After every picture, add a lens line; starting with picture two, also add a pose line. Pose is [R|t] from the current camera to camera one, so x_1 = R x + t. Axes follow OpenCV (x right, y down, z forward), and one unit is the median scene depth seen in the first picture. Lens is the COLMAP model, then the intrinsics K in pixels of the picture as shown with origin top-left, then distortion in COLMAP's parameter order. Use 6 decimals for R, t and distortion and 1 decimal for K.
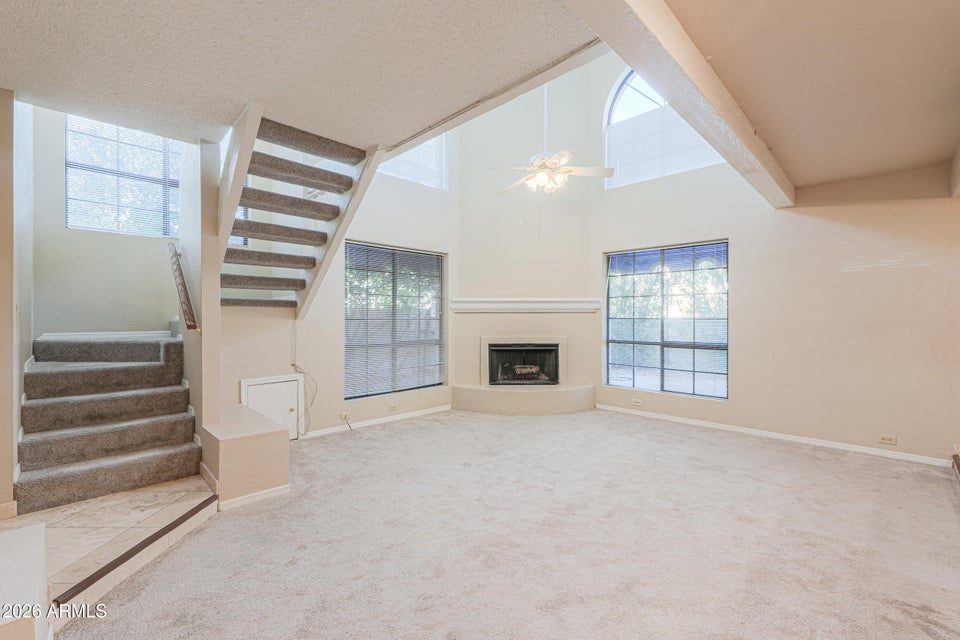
lens RADIAL K [[415.2, 0, 480.2], [0, 415.2, 319.1], [0, 0, 1]] dist [-0.002360, -0.000079]
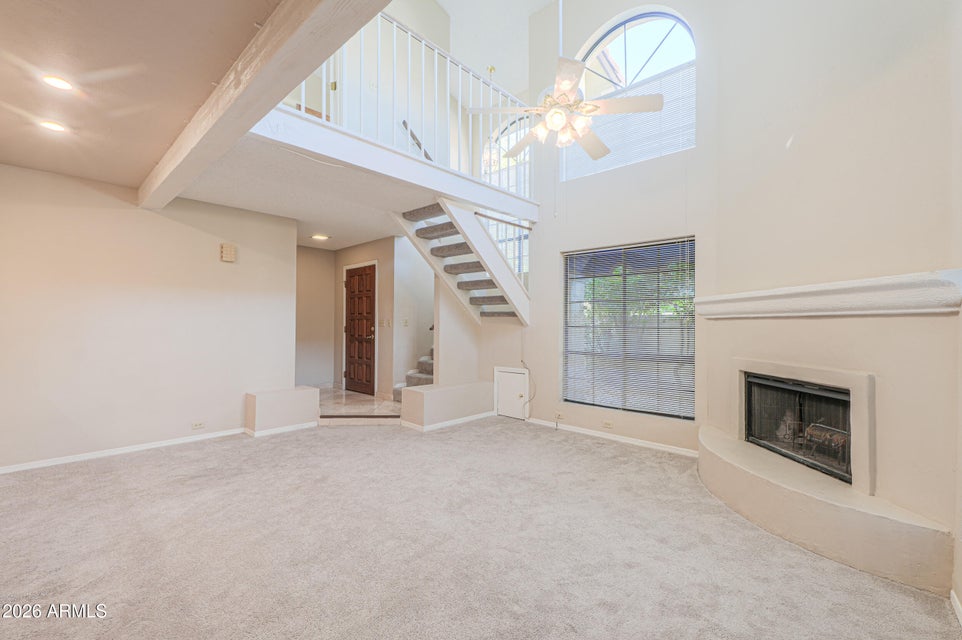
lens RADIAL K [[405.4, 0, 479.5], [0, 405.4, 316.3], [0, 0, 1]] dist [-0.002345, -0.000122]
pose [[0.032774, -0.019149, -0.999279, 0.684898], [-0.012268, 0.999733, -0.019560, -0.002381], [0.999387, 0.012901, 0.032530, 0.703141]]
